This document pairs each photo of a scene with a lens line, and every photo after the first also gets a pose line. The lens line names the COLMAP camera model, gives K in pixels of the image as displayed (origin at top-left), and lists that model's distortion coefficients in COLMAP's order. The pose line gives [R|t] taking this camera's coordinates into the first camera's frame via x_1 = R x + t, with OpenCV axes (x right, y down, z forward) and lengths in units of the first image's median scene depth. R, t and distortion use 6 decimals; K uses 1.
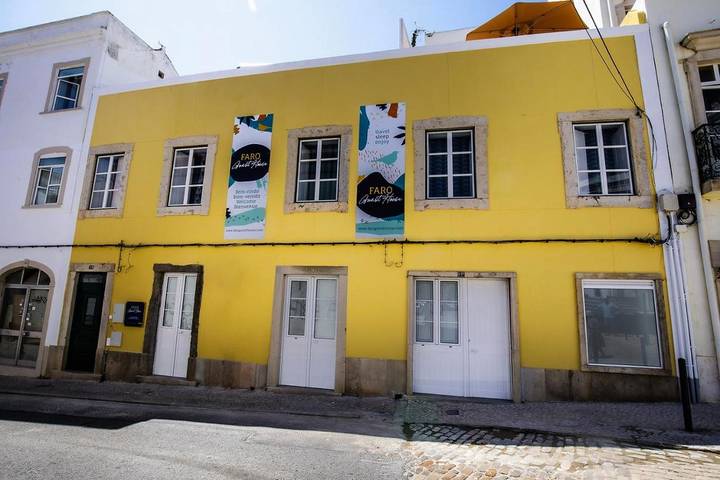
lens RADIAL K [[350.0, 0, 360.0], [0, 350.0, 240.0], [0, 0, 1]] dist [-0.050626, 0.000375]
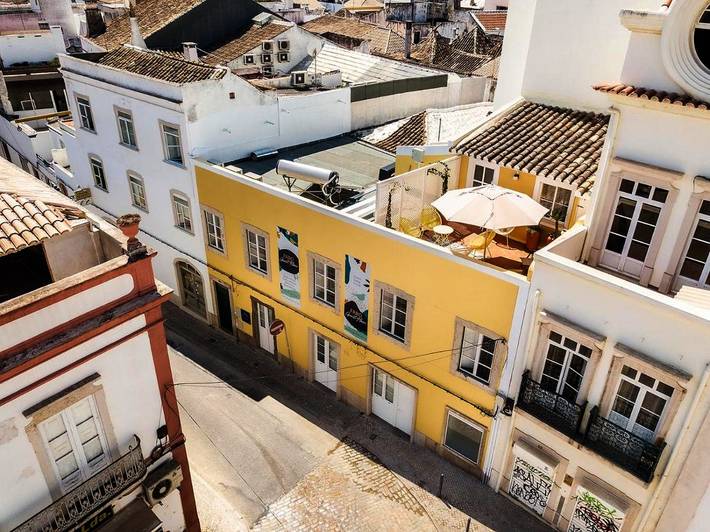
lens RADIAL K [[553.5, 0, 355.0], [0, 553.5, 266.0], [0, 0, 1]] dist [0.001462, 0.000363]
pose [[0.879687, 0.223018, -0.420017, 0.999125], [0.085924, 0.794142, 0.601628, -1.714929], [0.467727, -0.565333, 0.679434, -0.530564]]
